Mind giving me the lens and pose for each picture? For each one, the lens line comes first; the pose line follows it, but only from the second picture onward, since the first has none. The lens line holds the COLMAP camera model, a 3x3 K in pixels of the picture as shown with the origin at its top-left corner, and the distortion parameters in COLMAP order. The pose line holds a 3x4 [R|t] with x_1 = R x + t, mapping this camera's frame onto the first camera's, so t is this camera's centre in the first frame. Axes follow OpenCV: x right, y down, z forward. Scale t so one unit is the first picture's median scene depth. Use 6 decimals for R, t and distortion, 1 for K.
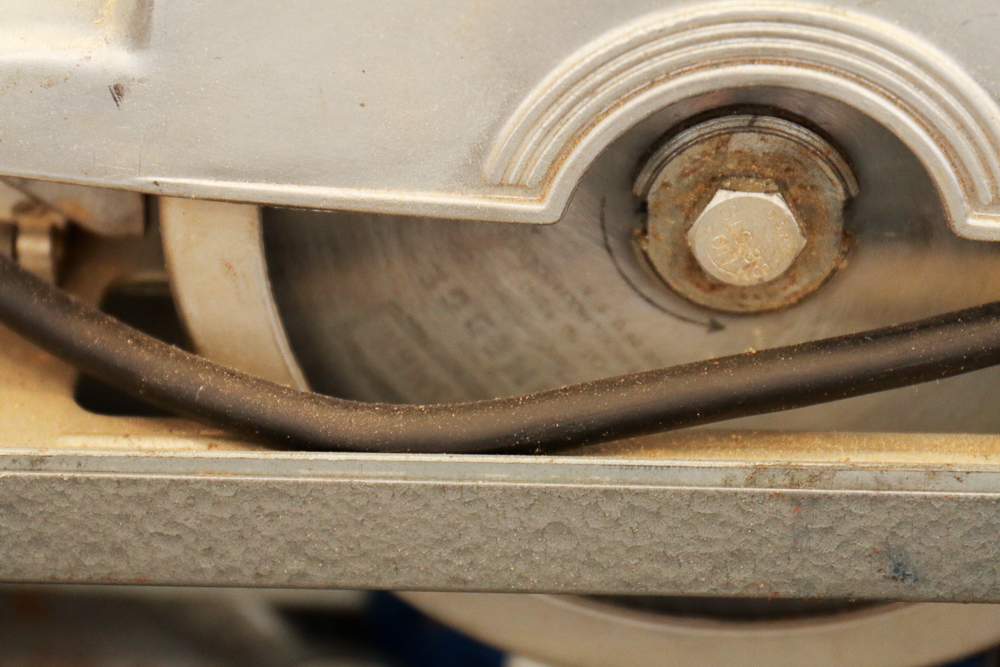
lens RADIAL K [[2940.8, 0, 500.0], [0, 2940.8, 333.5], [0, 0, 1]] dist [0.112071, 0.518669]
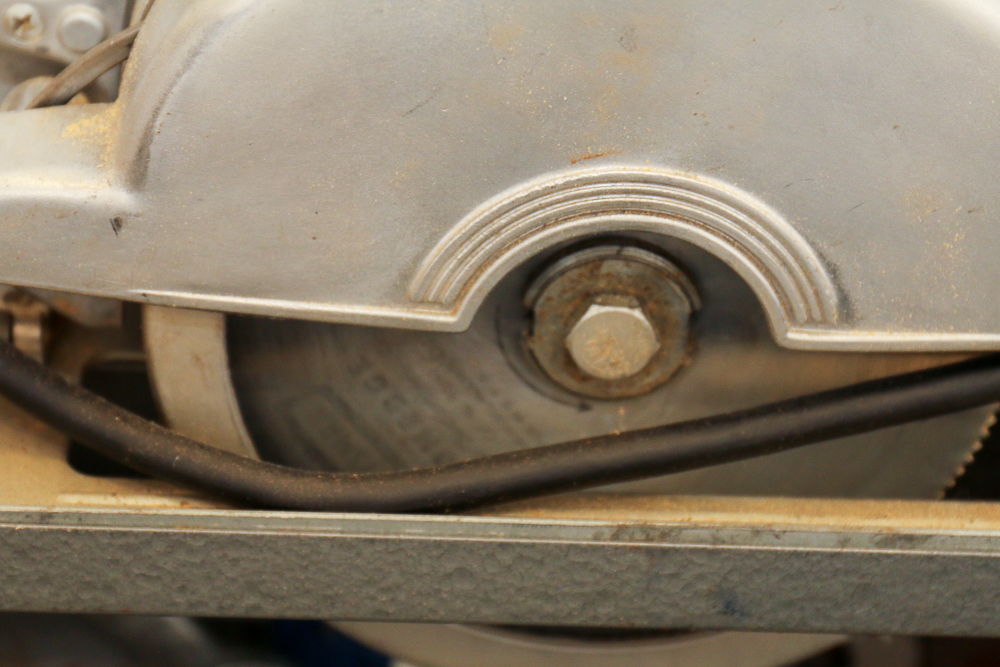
lens RADIAL K [[2940.8, 0, 500.0], [0, 2940.8, 333.5], [0, 0, 1]] dist [0.112071, 0.518669]
pose [[0.997307, 0.012080, 0.072338, -0.056643], [-0.013240, 0.999791, 0.015585, -0.056097], [-0.072135, -0.016501, 0.997258, -0.257040]]
